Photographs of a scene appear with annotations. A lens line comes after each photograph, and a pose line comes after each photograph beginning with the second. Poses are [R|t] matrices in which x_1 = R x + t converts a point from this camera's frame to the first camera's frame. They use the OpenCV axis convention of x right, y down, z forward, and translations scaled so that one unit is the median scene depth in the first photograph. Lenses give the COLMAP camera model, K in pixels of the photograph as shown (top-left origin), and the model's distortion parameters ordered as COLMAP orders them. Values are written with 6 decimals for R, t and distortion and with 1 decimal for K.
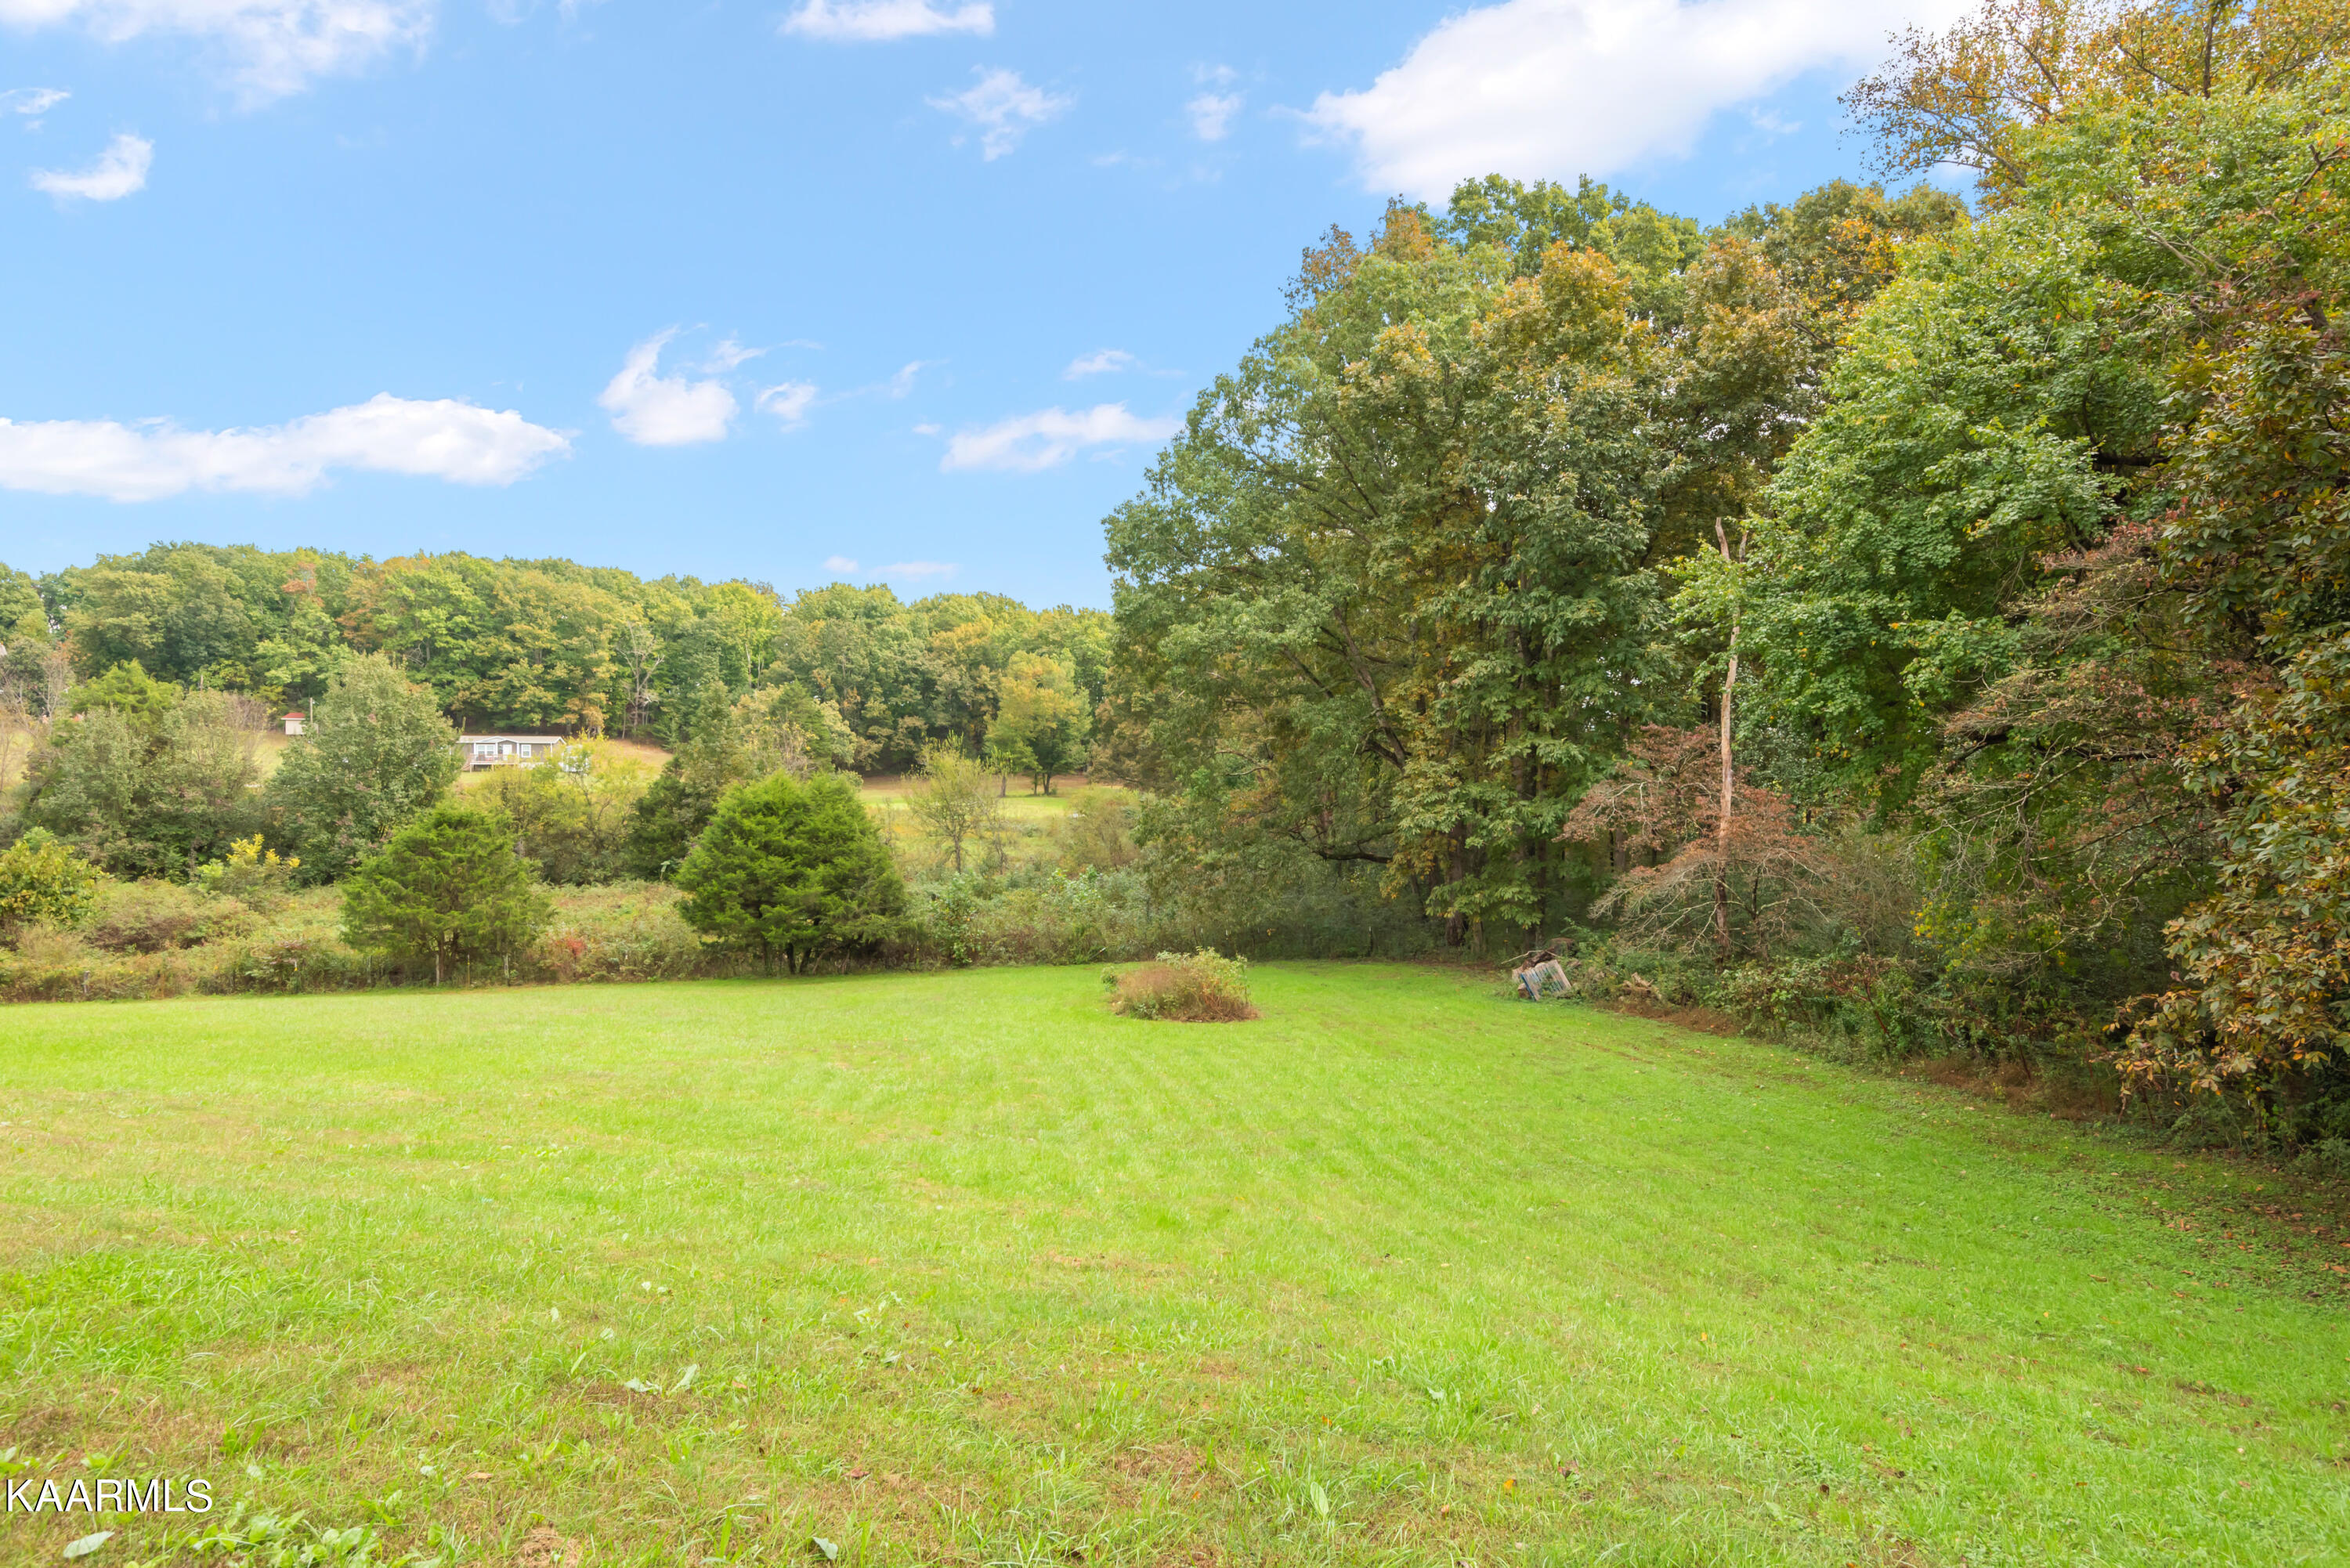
lens RADIAL K [[1326.0, 0, 1175.0], [0, 1326.0, 784.0], [0, 0, 1]] dist [0.029912, -0.026605]
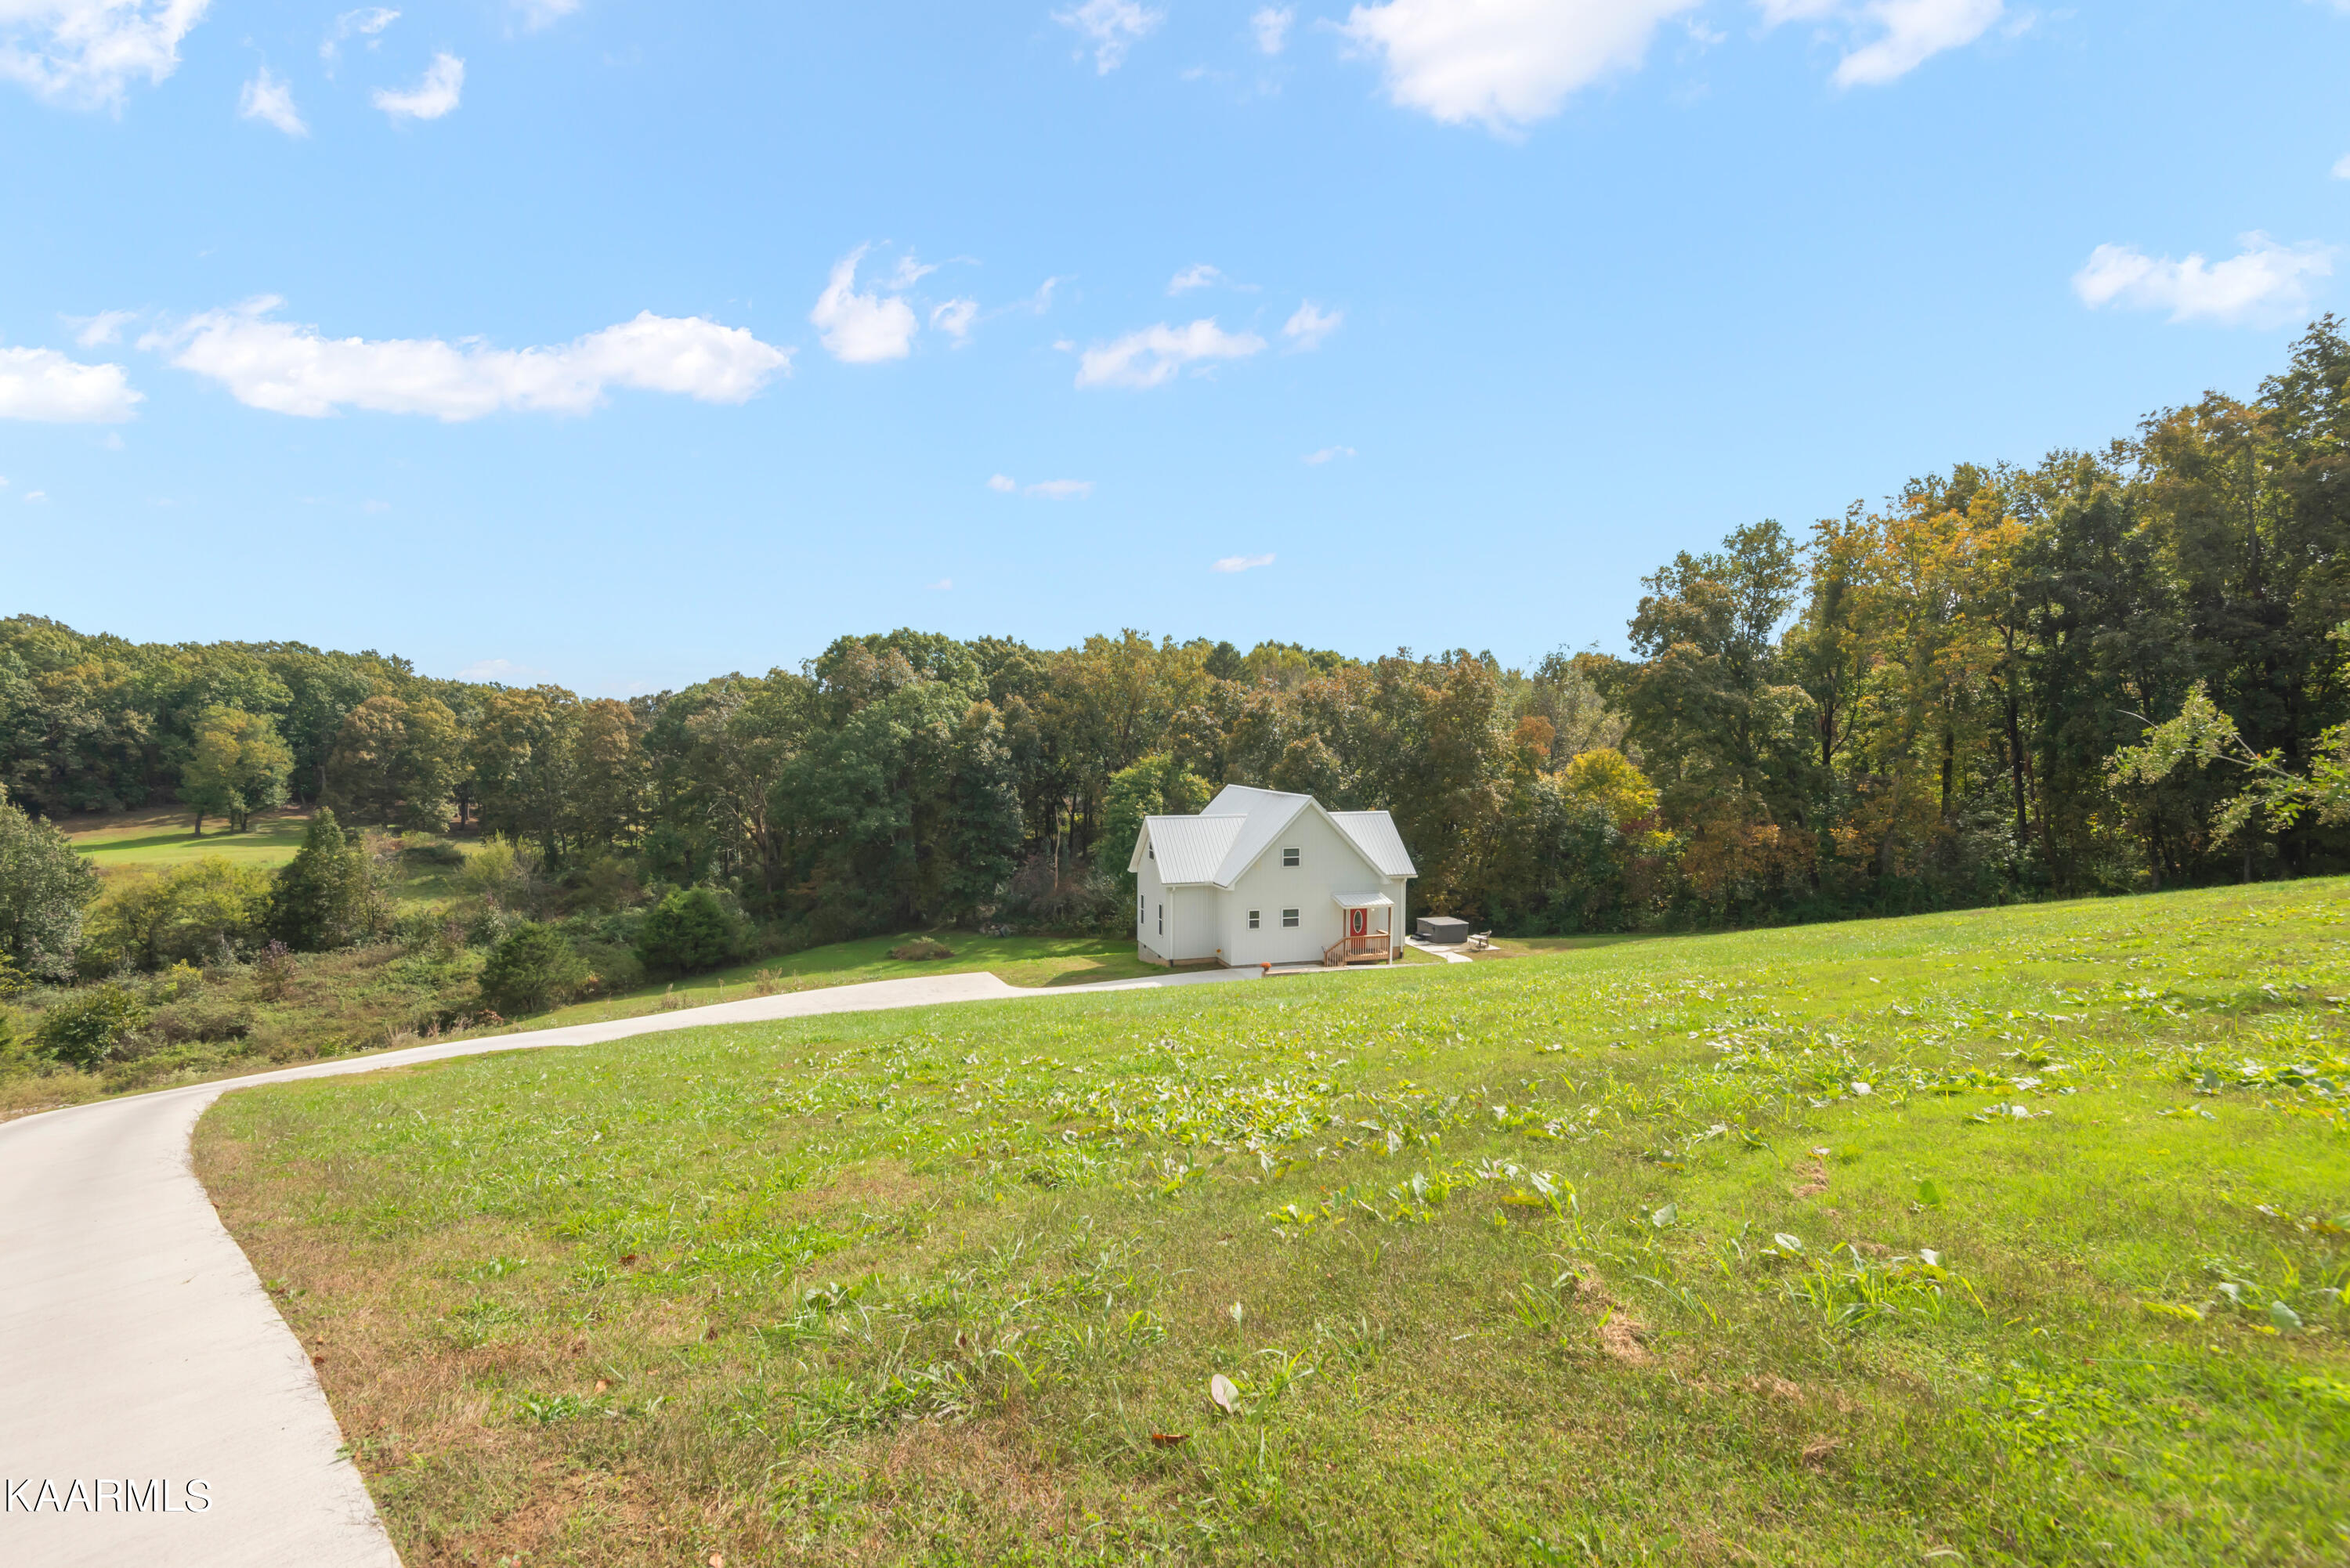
lens RADIAL K [[1061.9, 0, 1156.6], [0, 1061.9, 754.3], [0, 0, 1]] dist [0.014972, -0.000216]
pose [[0.646367, -0.019030, 0.762789, -0.310585], [0.009554, 0.999812, 0.016847, -0.069974], [-0.762966, -0.003601, 0.646428, -0.214350]]
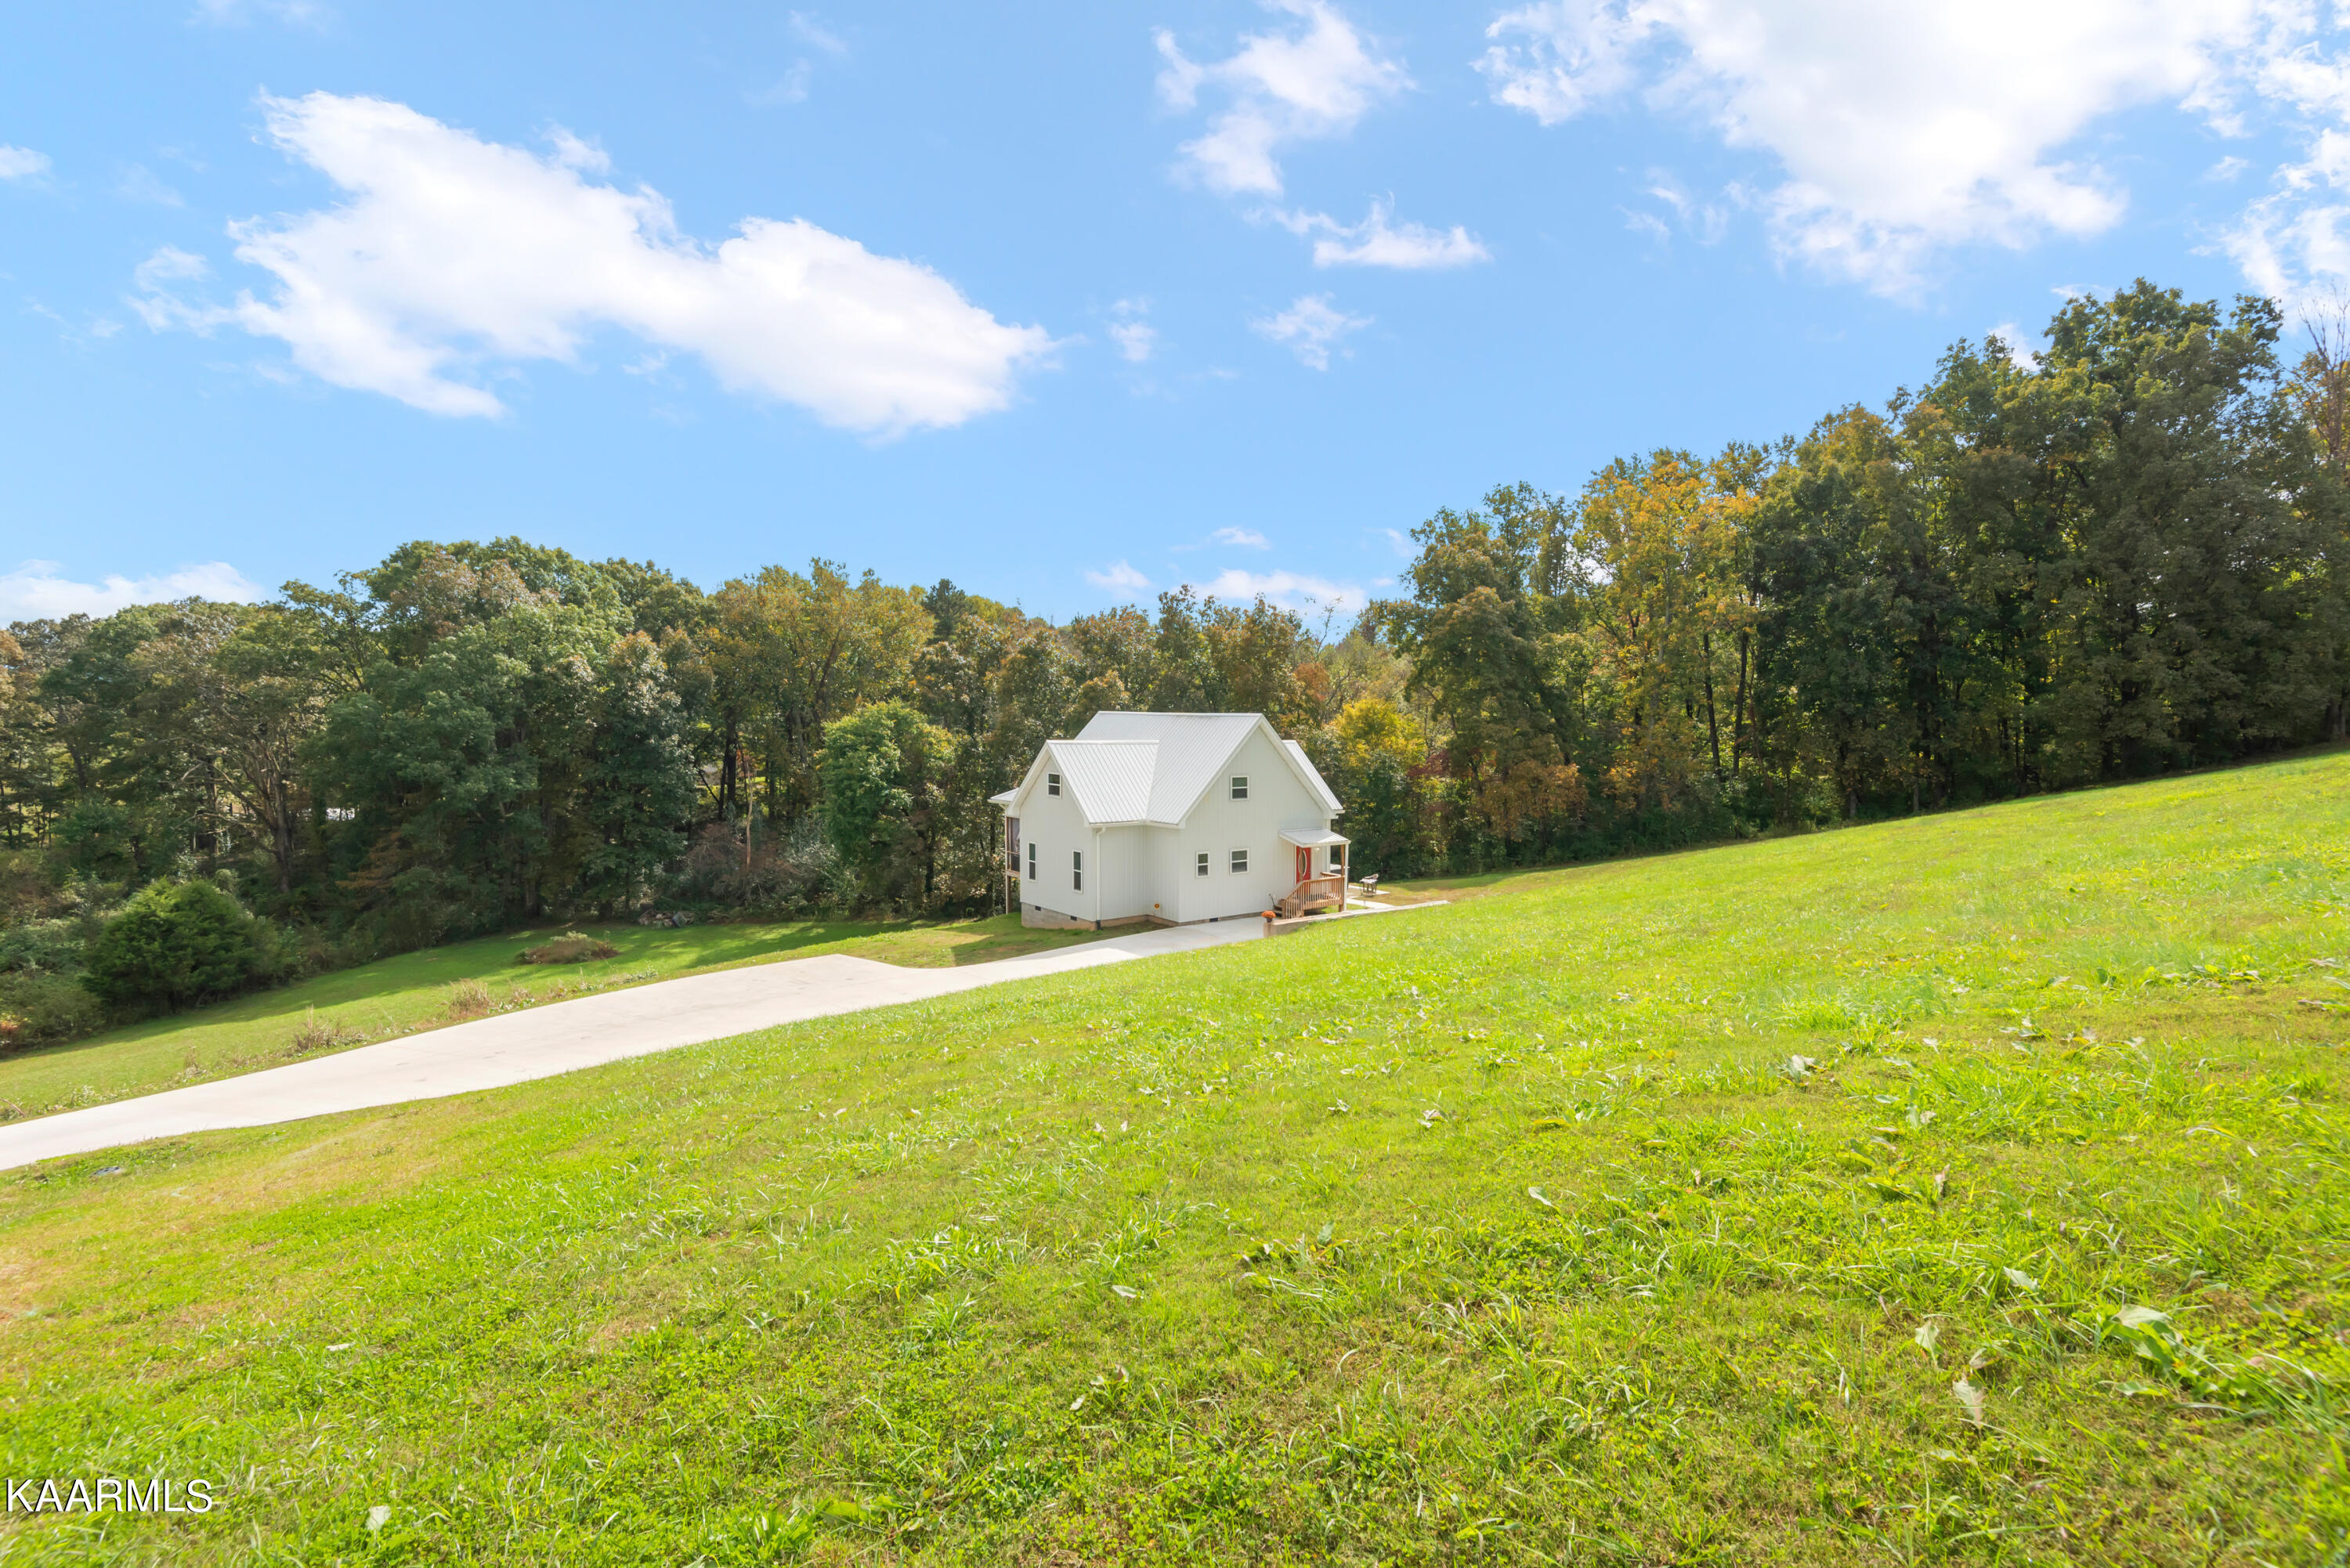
lens RADIAL K [[1073.1, 0, 1180.3], [0, 1073.1, 714.7], [0, 0, 1]] dist [0.041251, -0.033972]
pose [[0.304784, 0.001173, 0.952421, -0.303012], [-0.005793, 0.999983, 0.000623, -0.055498], [-0.952404, -0.005707, 0.304786, -0.129299]]
